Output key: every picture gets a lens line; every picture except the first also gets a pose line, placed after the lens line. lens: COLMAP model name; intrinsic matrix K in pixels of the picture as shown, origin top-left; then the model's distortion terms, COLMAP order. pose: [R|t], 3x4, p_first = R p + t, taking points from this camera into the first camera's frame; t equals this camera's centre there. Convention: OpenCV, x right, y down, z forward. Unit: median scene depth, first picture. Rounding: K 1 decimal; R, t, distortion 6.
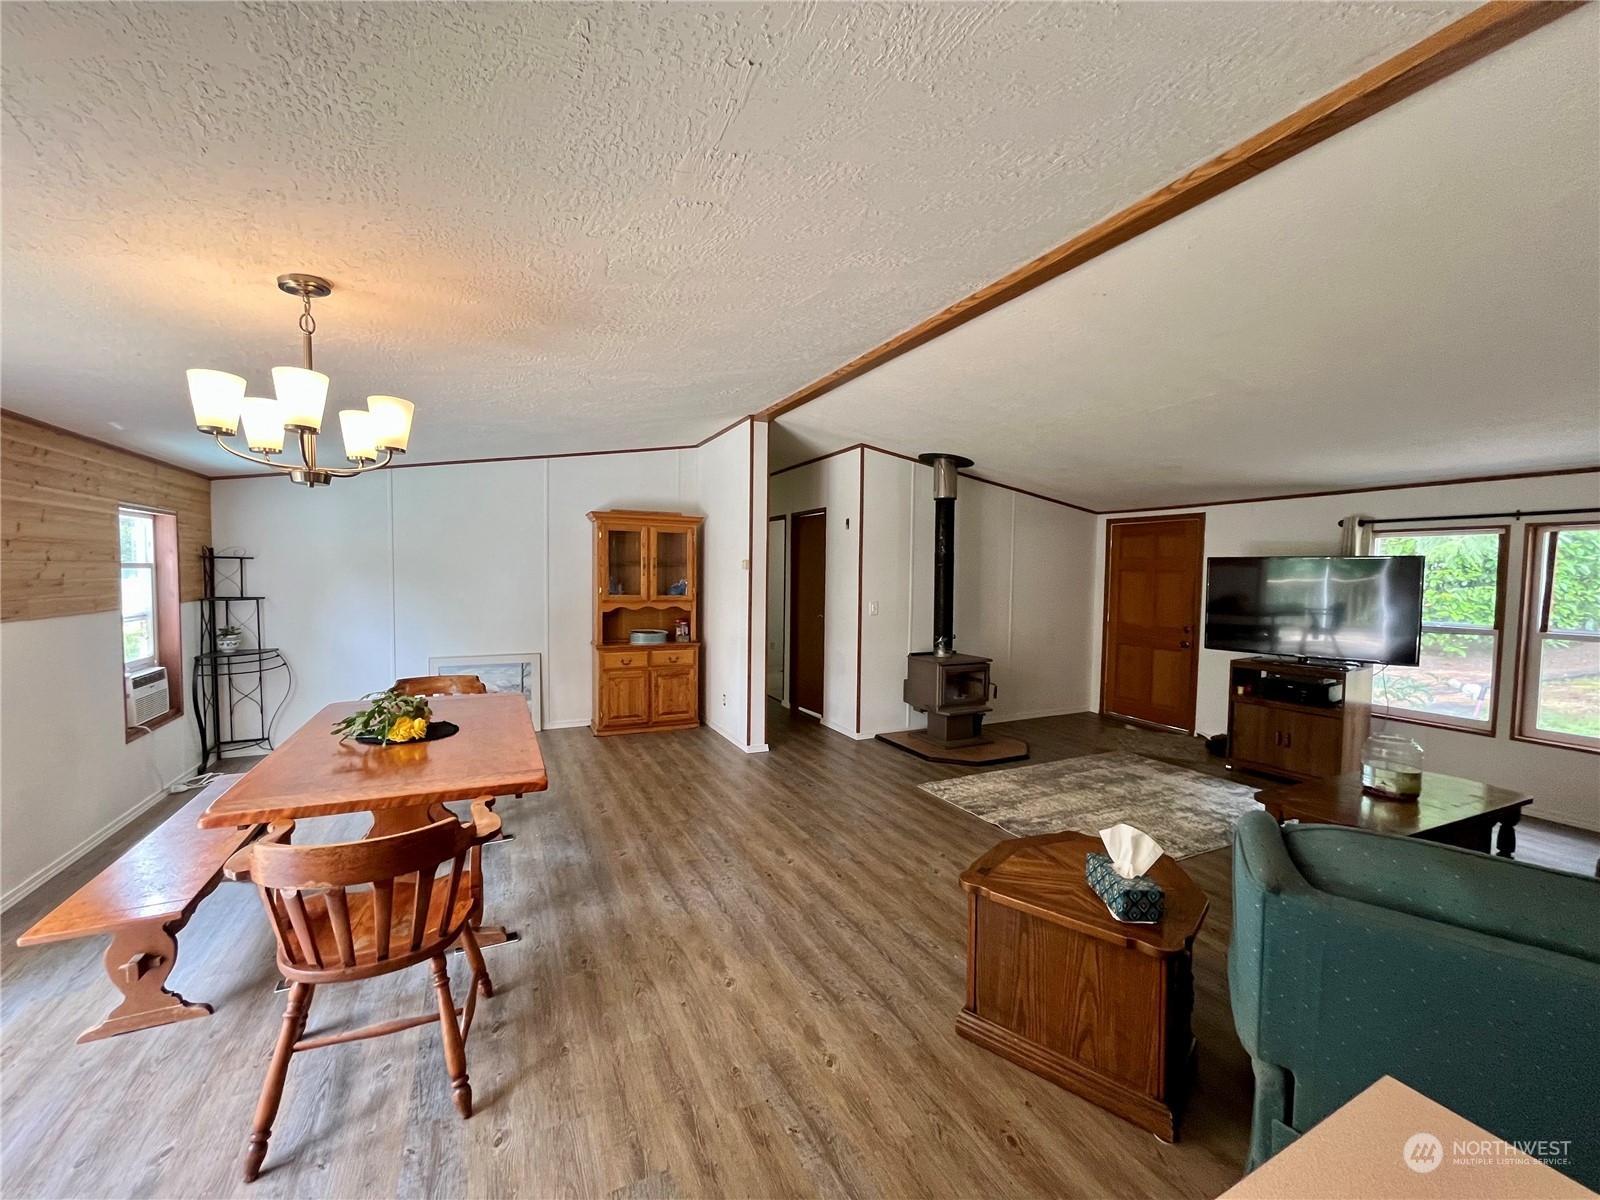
lens RADIAL K [[647.9, 0, 797.9], [0, 647.9, 605.9], [0, 0, 1]] dist [-0.000417, -0.000347]
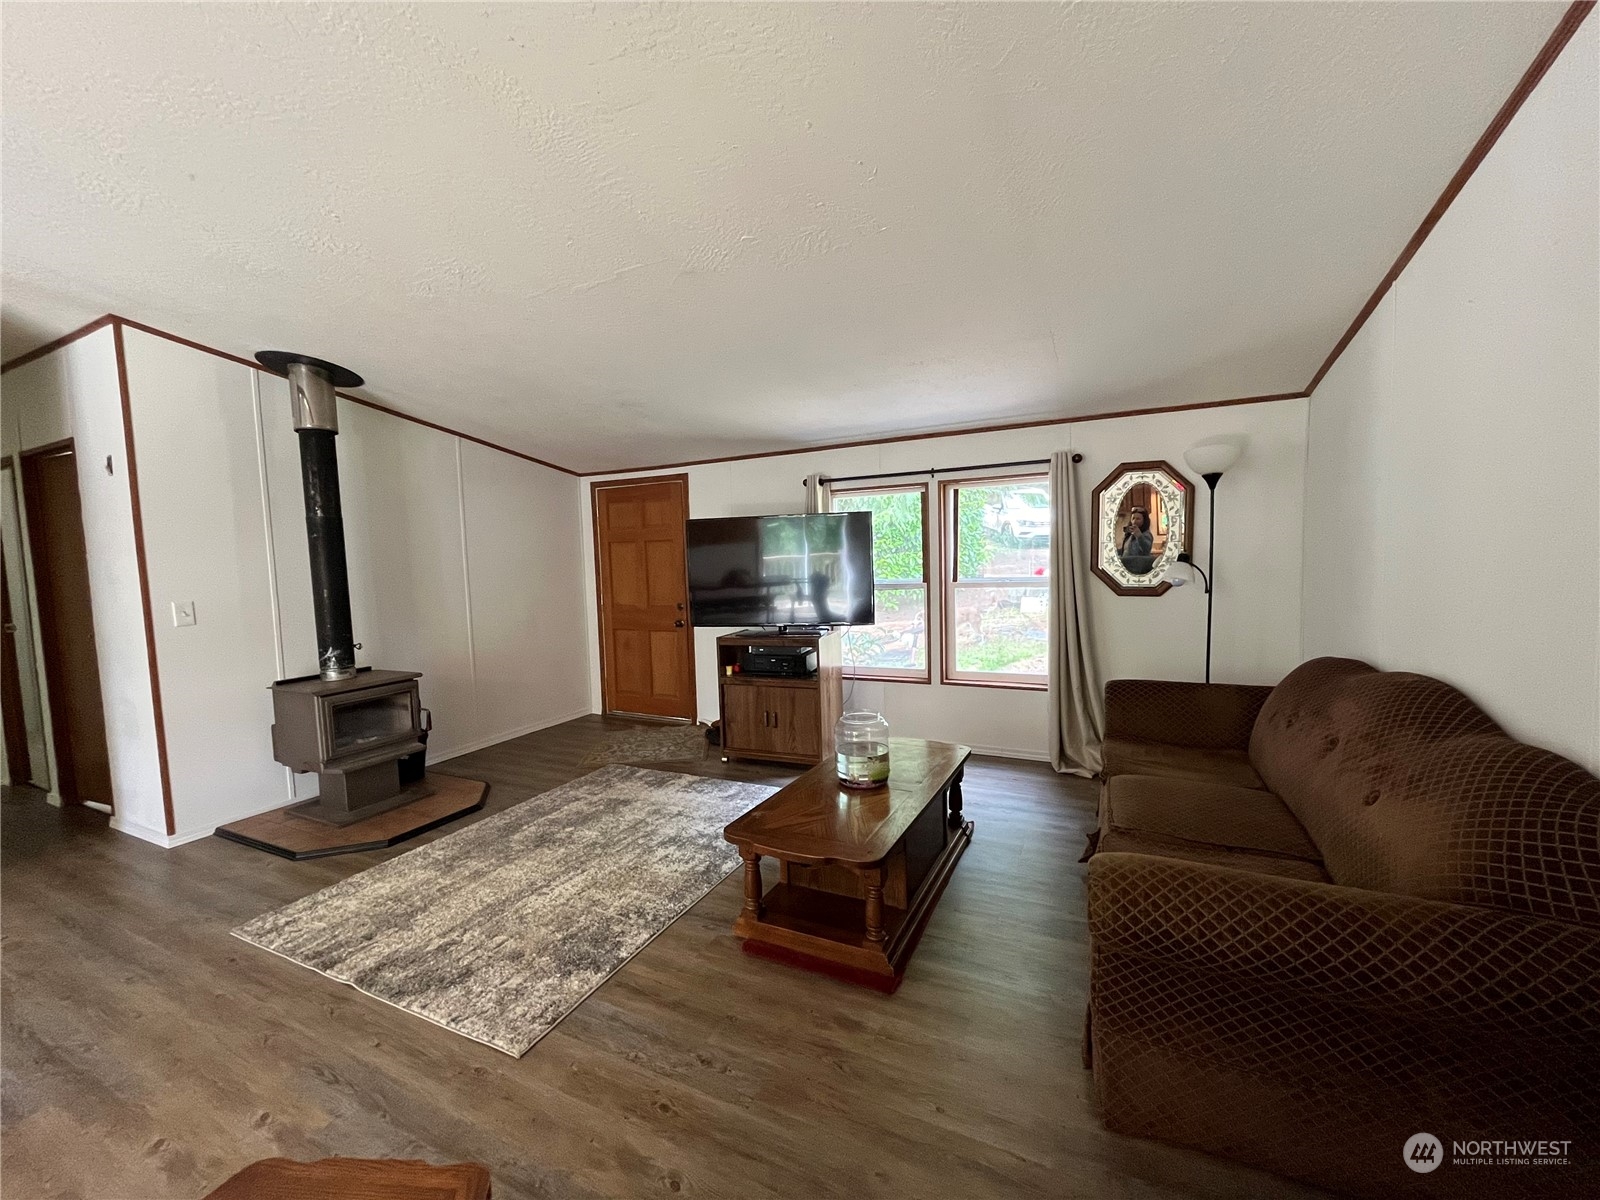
lens RADIAL K [[647.9, 0, 797.9], [0, 647.9, 605.9], [0, 0, 1]] dist [-0.000417, -0.000347]
pose [[0.787563, -0.080675, 0.610931, 0.231127], [0.071863, 0.996653, 0.038971, 0.016059], [-0.612030, 0.013211, 0.790724, 0.252144]]
